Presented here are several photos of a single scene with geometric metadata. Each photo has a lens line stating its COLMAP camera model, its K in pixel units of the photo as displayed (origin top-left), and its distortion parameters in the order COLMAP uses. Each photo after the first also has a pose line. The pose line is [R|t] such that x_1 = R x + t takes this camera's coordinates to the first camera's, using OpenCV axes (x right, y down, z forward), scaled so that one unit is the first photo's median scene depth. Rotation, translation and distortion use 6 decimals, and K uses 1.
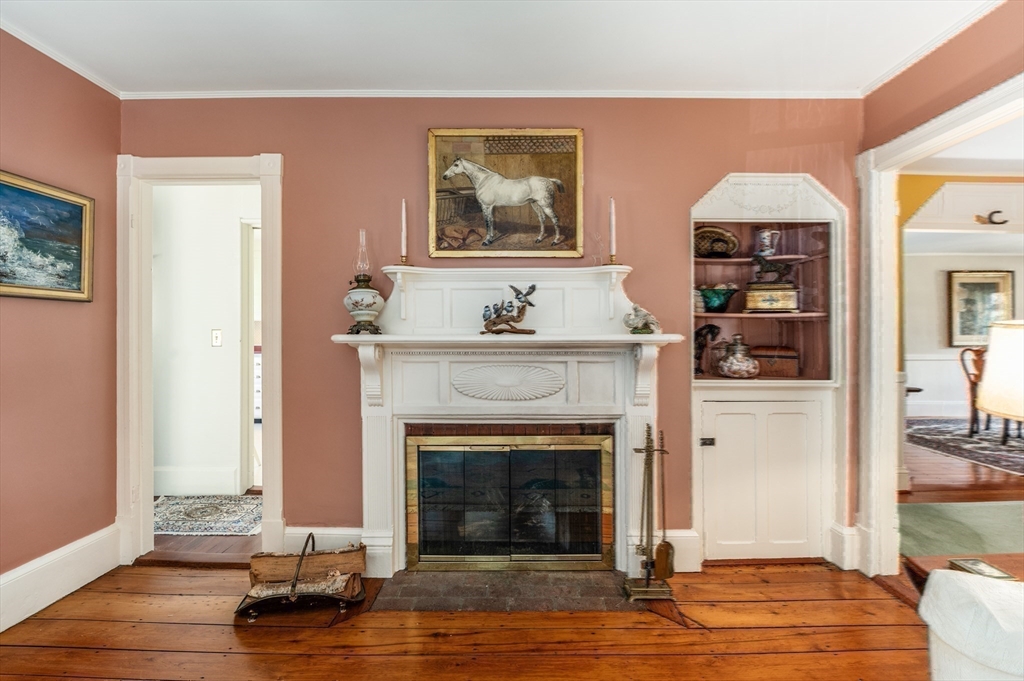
lens RADIAL K [[453.3, 0, 510.5], [0, 453.3, 326.7], [0, 0, 1]] dist [-0.015321, -0.000139]
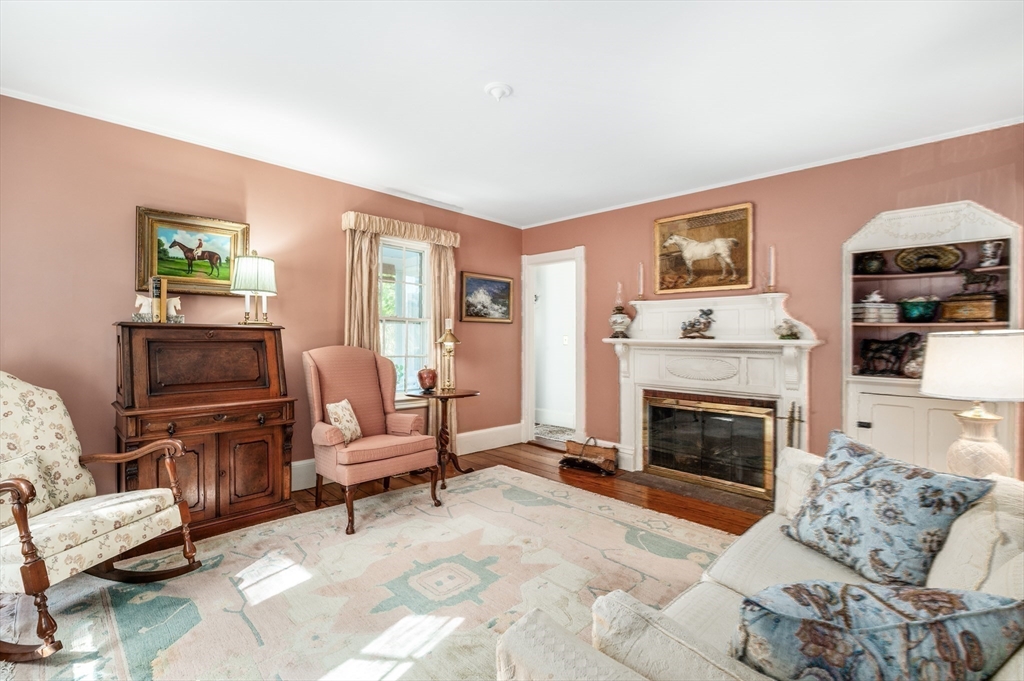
lens RADIAL K [[462.9, 0, 515.5], [0, 462.9, 344.7], [0, 0, 1]] dist [-0.001426, -0.000293]
pose [[0.723603, 0.016663, -0.690015, 0.659250], [-0.000801, 0.999728, 0.023303, -0.001177], [0.690216, -0.016309, 0.723420, -0.656160]]
